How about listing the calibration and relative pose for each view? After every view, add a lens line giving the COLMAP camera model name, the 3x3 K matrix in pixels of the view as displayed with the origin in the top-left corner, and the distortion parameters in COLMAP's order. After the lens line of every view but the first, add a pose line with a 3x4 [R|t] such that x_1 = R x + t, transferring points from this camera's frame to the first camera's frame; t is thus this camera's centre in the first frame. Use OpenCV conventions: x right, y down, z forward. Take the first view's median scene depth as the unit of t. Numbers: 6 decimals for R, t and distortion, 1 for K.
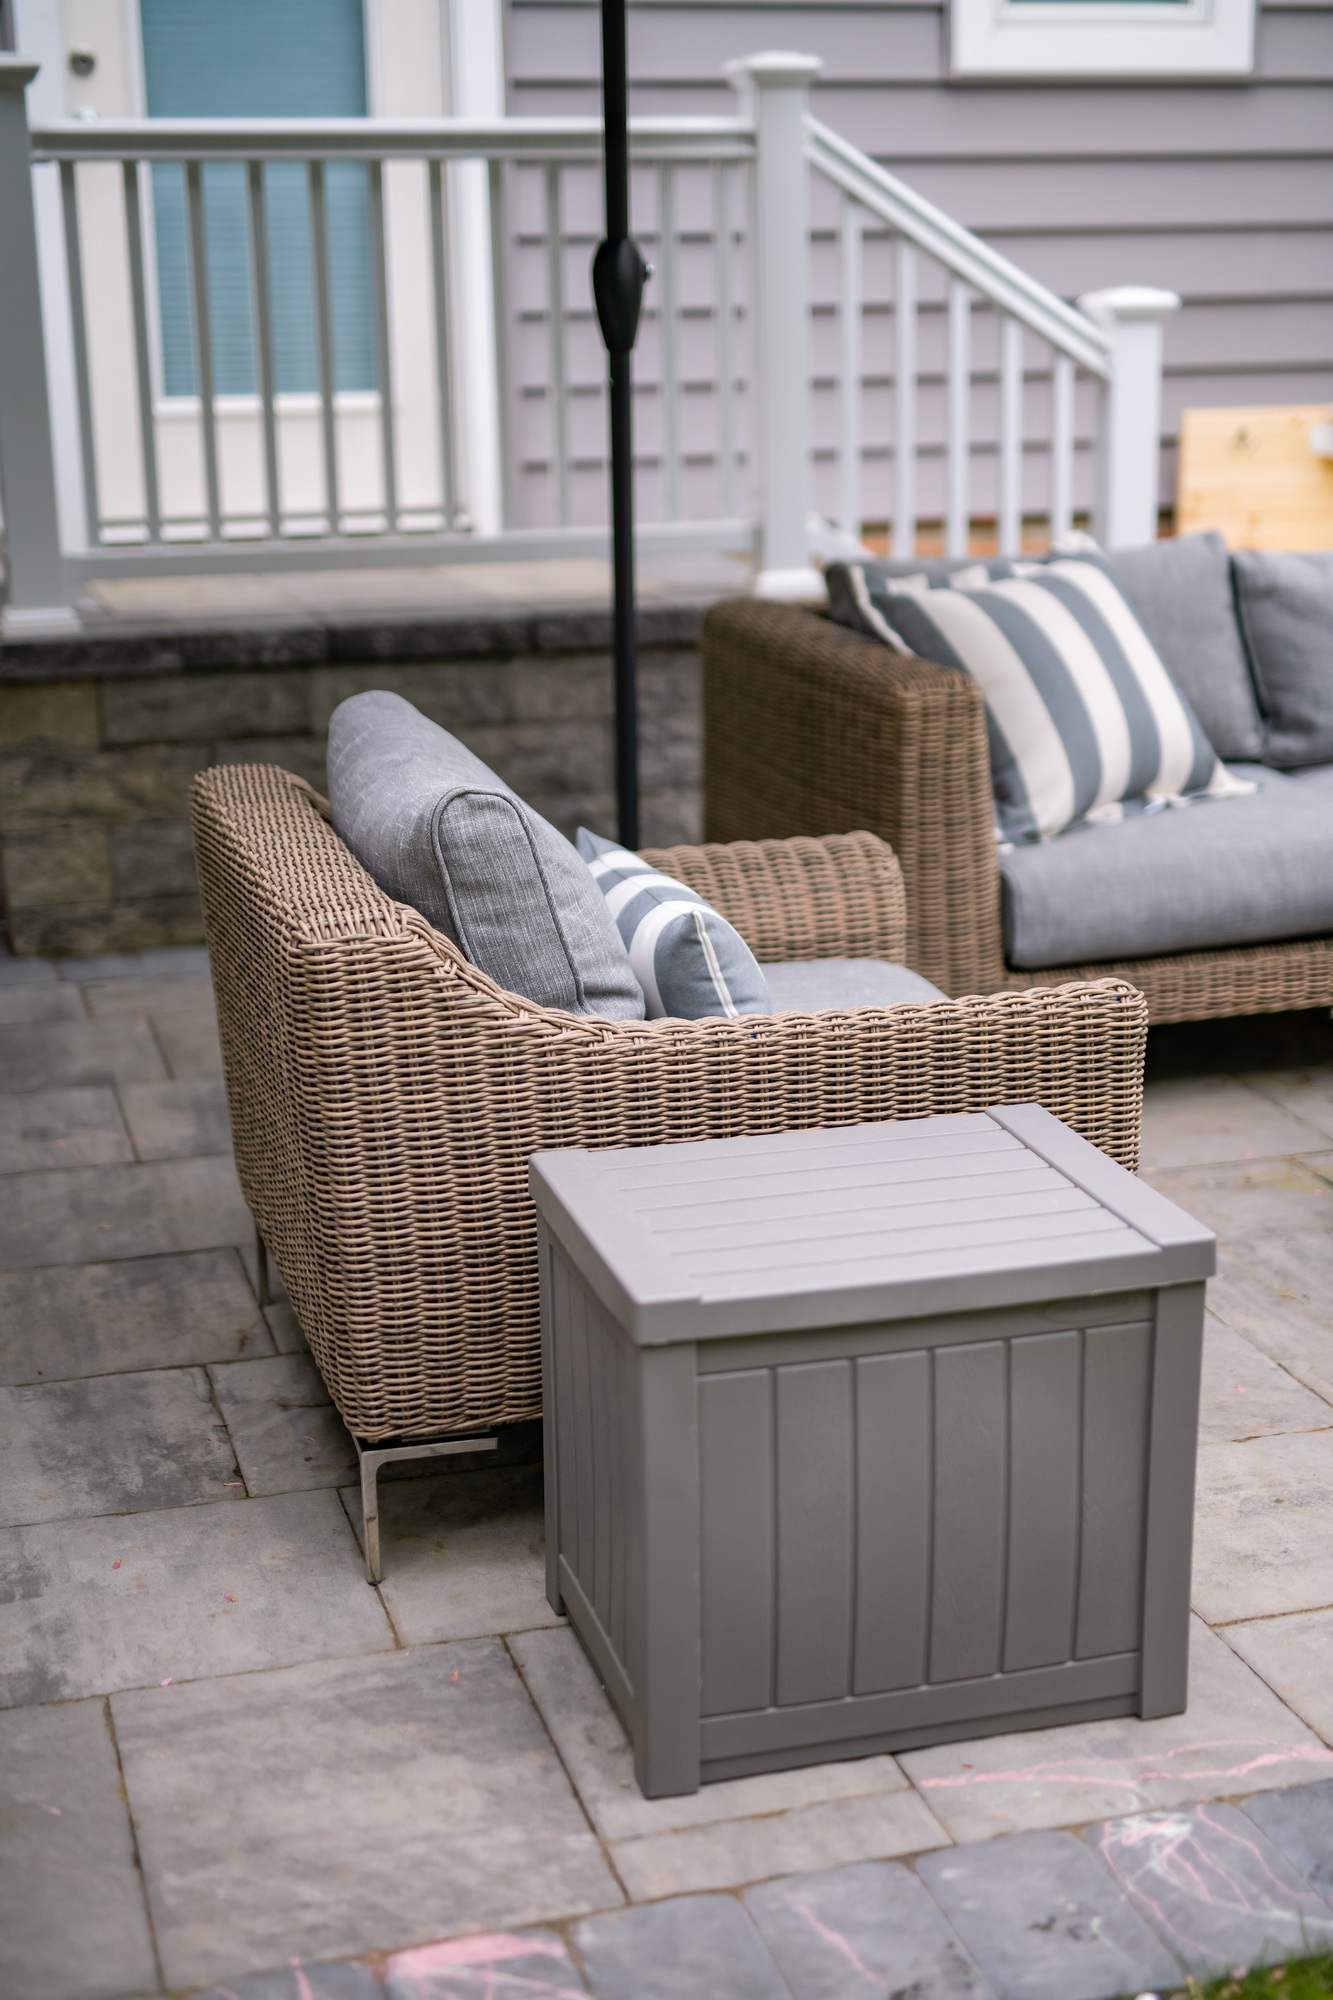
lens RADIAL K [[2799.2, 0, 666.5], [0, 2799.2, 1000.0], [0, 0, 1]] dist [-0.004629, 0.058209]
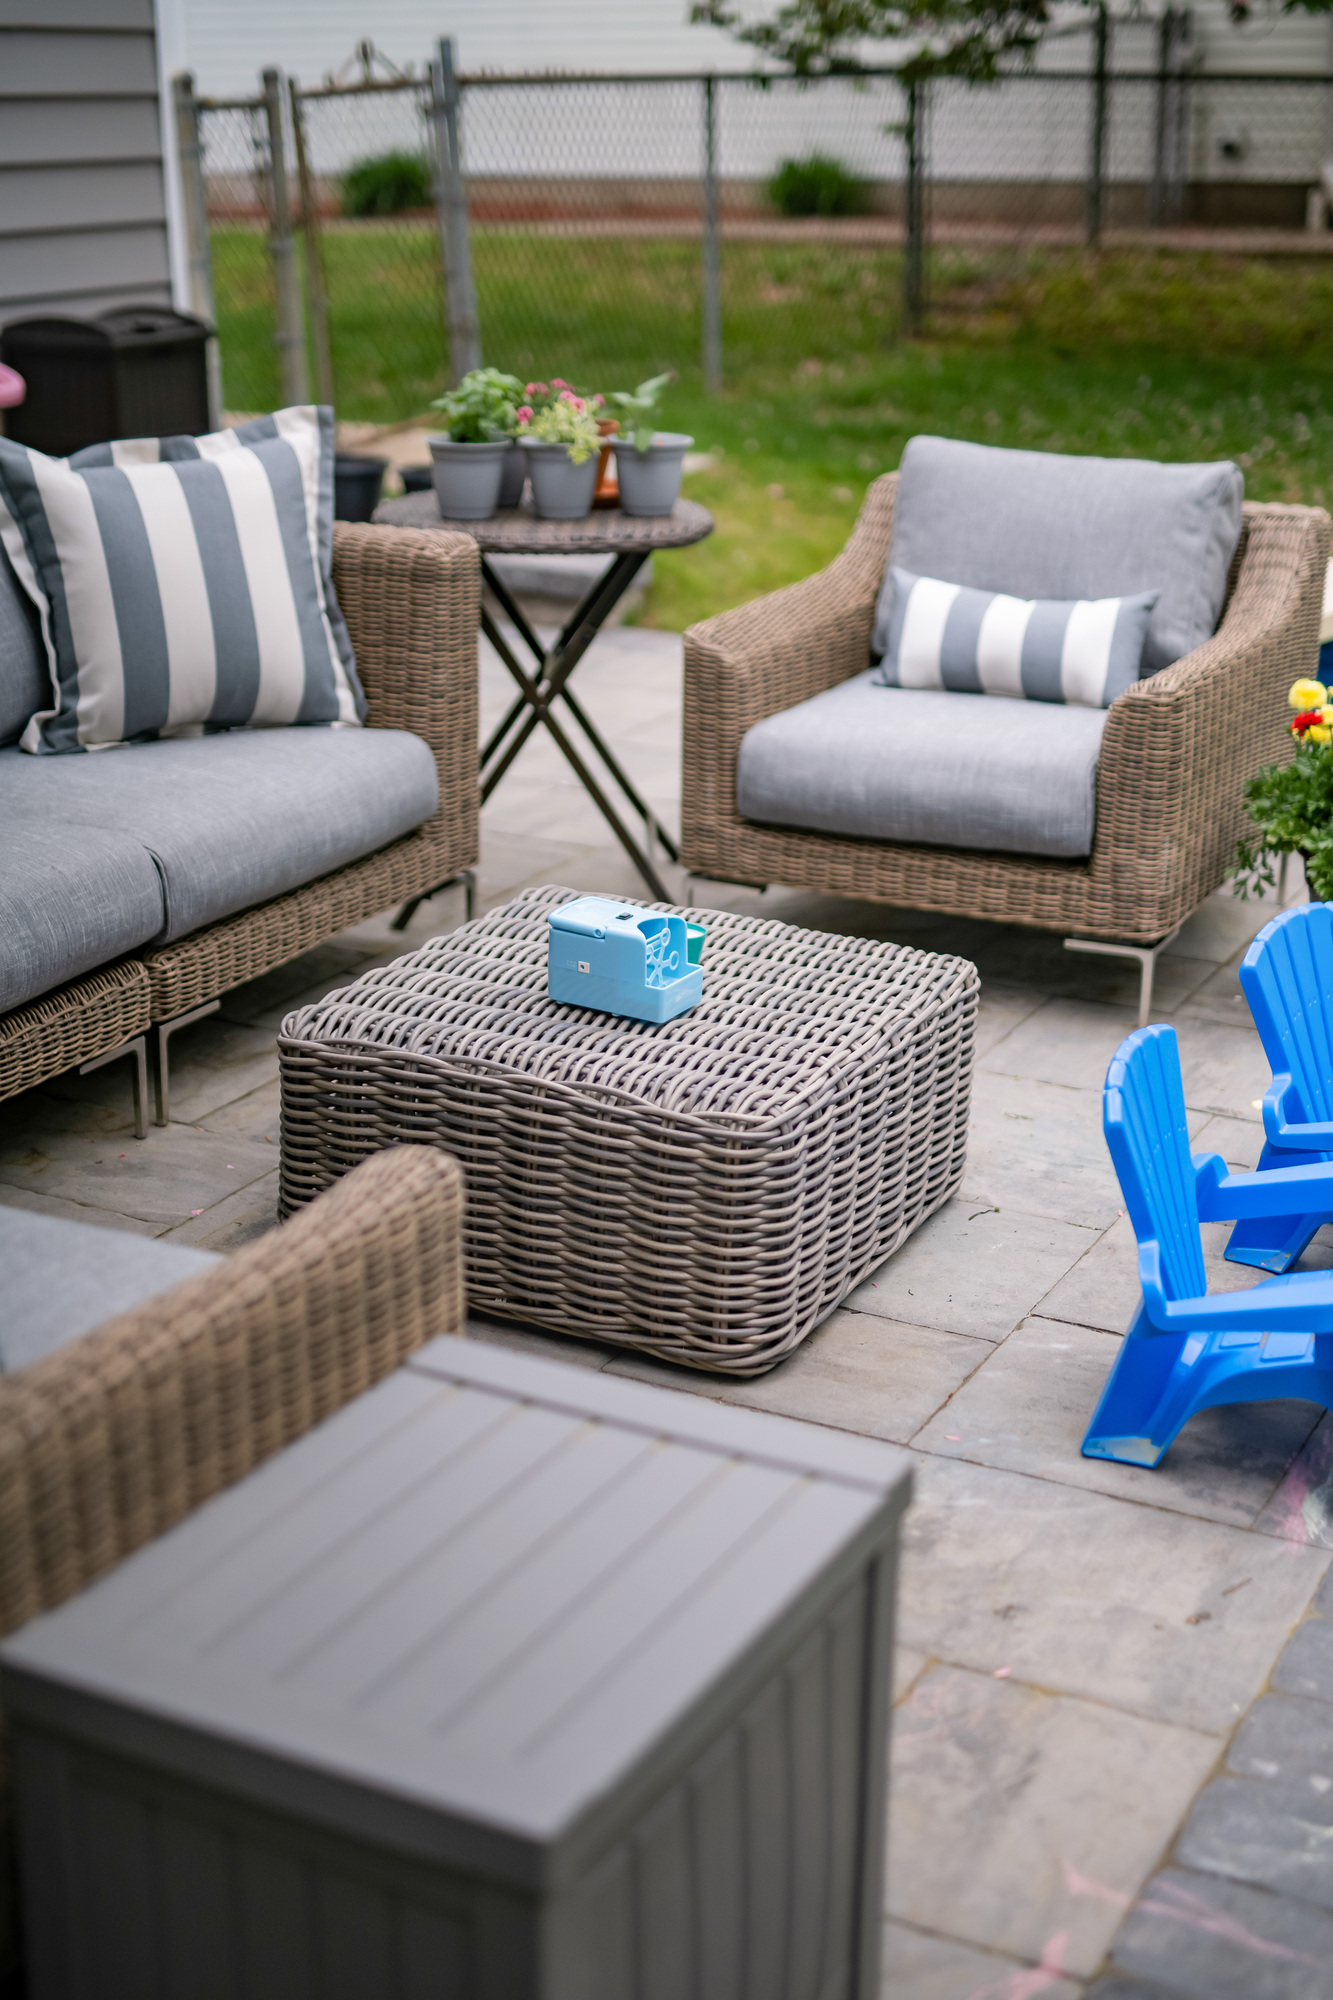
lens RADIAL K [[2792.1, 0, 666.5], [0, 2792.1, 1000.0], [0, 0, 1]] dist [-0.007136, 0.099809]
pose [[0.691341, -0.211082, 0.691008, -0.269398], [0.174016, 0.976866, 0.124303, -0.110599], [-0.701260, 0.034310, 0.712079, 0.319221]]
